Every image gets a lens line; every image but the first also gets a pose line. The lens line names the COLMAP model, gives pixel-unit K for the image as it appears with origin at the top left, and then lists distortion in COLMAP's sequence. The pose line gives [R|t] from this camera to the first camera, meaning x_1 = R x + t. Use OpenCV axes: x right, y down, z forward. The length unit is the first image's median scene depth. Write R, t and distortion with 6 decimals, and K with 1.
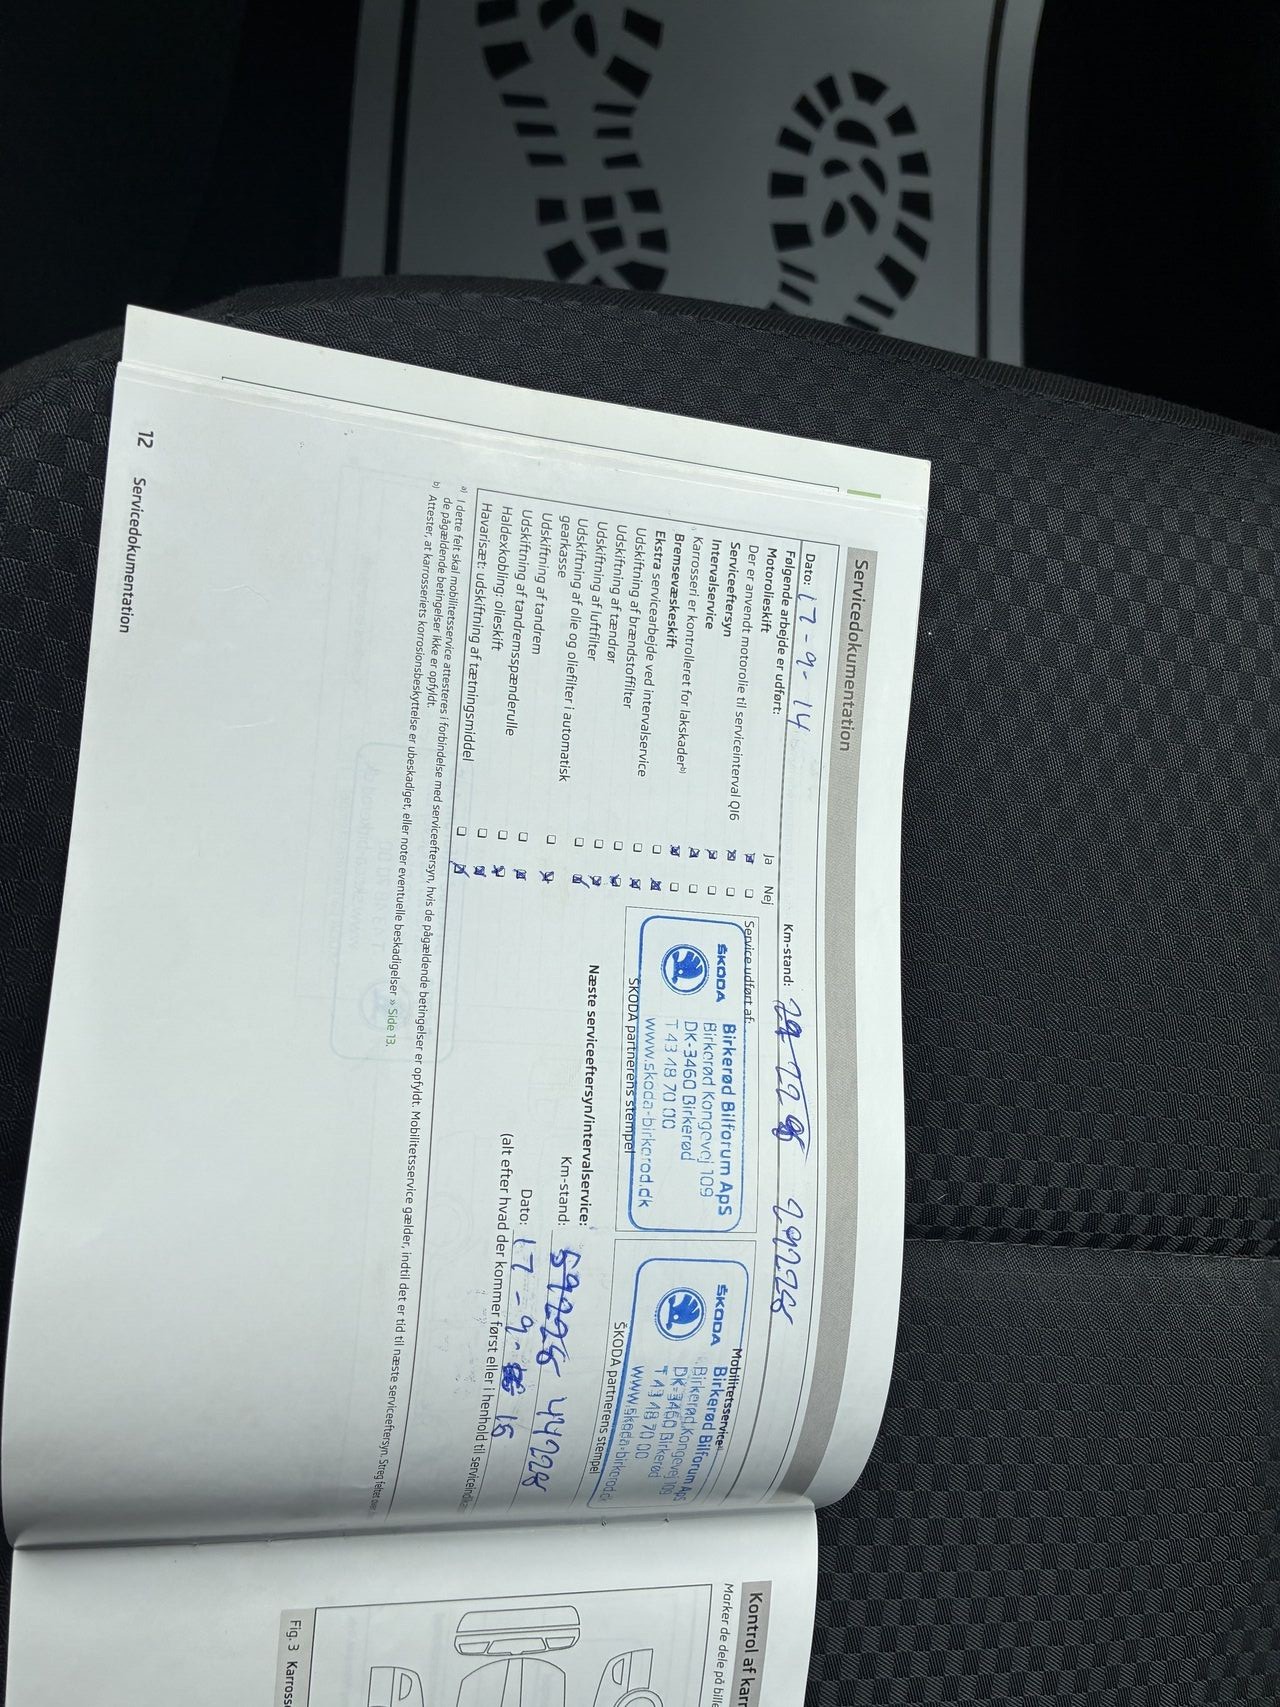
lens RADIAL K [[1296.2, 0, 640.0], [0, 1296.2, 853.5], [0, 0, 1]] dist [0.068814, -0.112820]
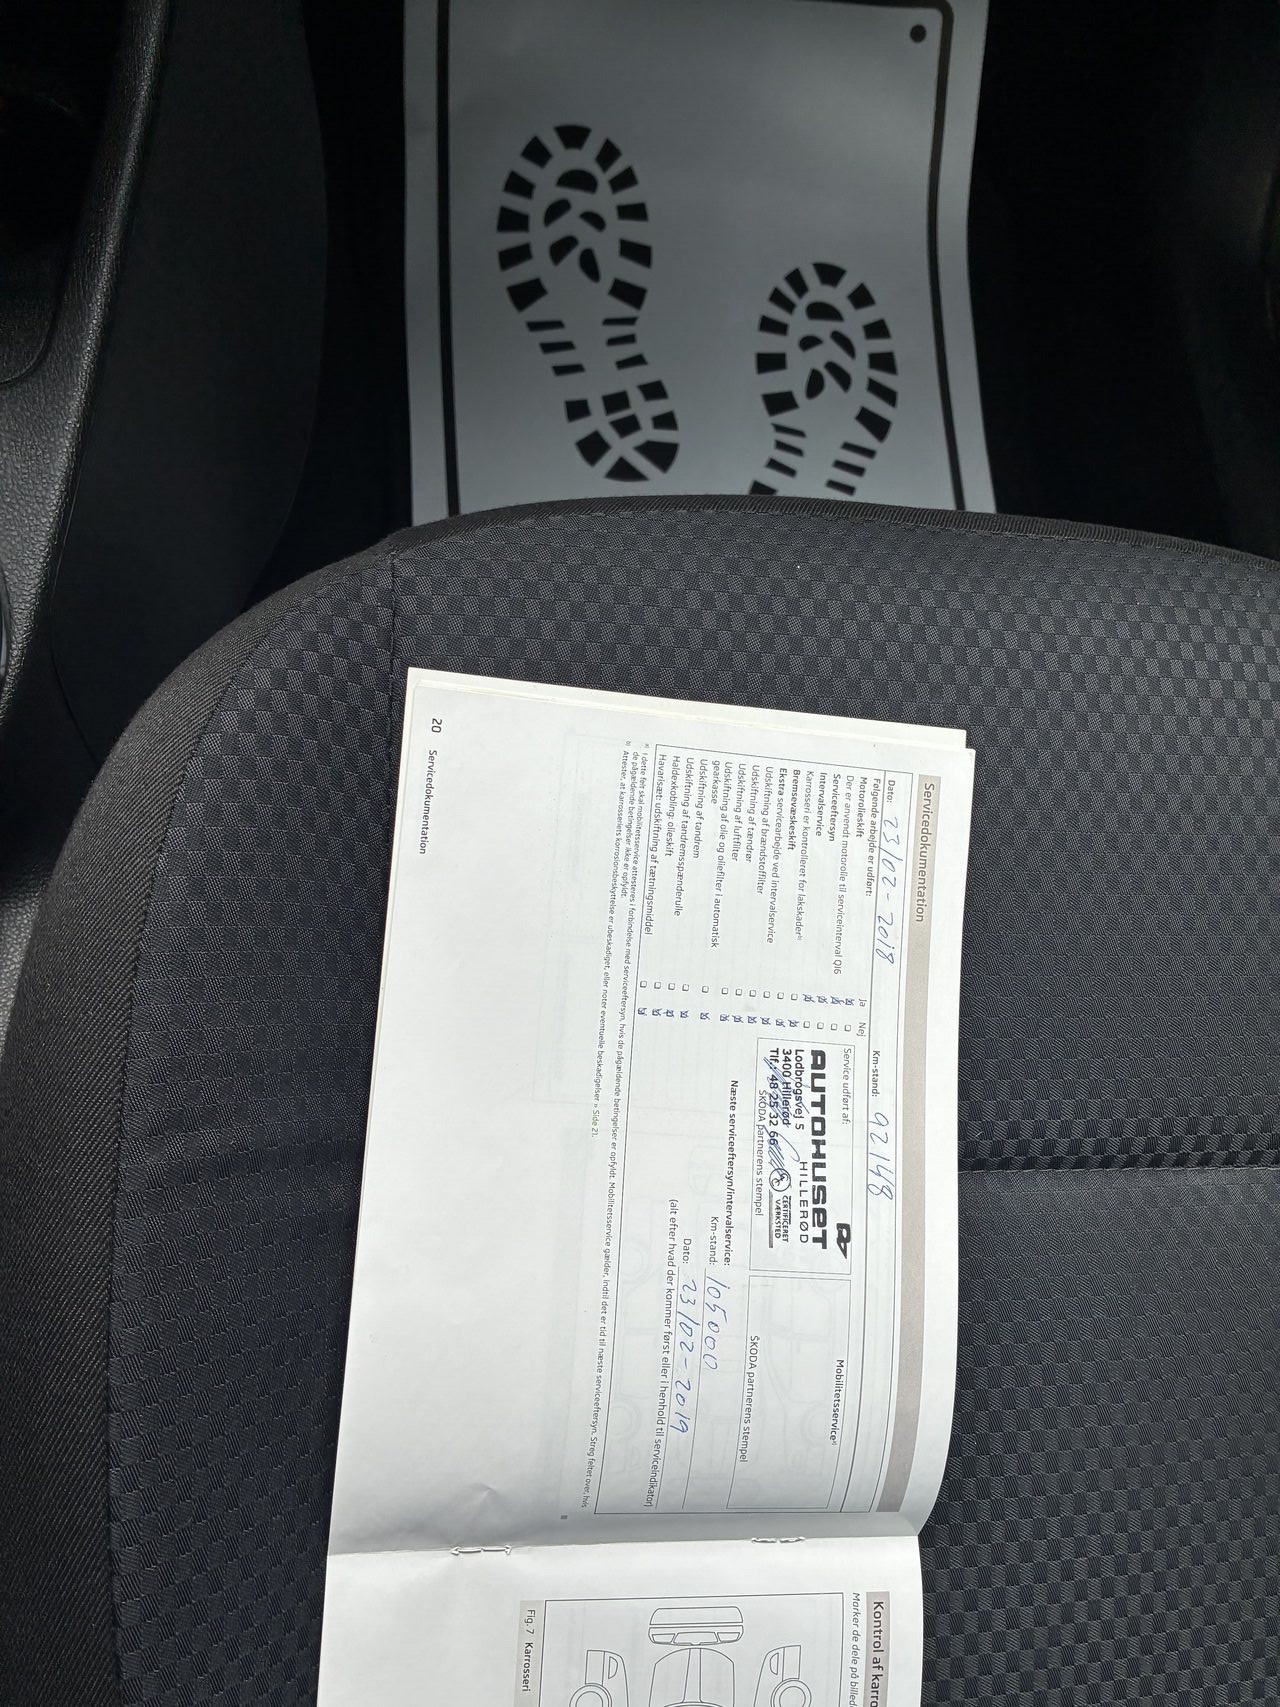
lens RADIAL K [[1279.5, 0, 648.5], [0, 1279.5, 851.8], [0, 0, 1]] dist [0.002751, 0.003815]
pose [[0.992889, -0.113718, -0.035212, -0.007994], [0.109967, 0.989424, -0.094586, 0.027786], [0.045596, 0.090041, 0.994894, -0.128336]]
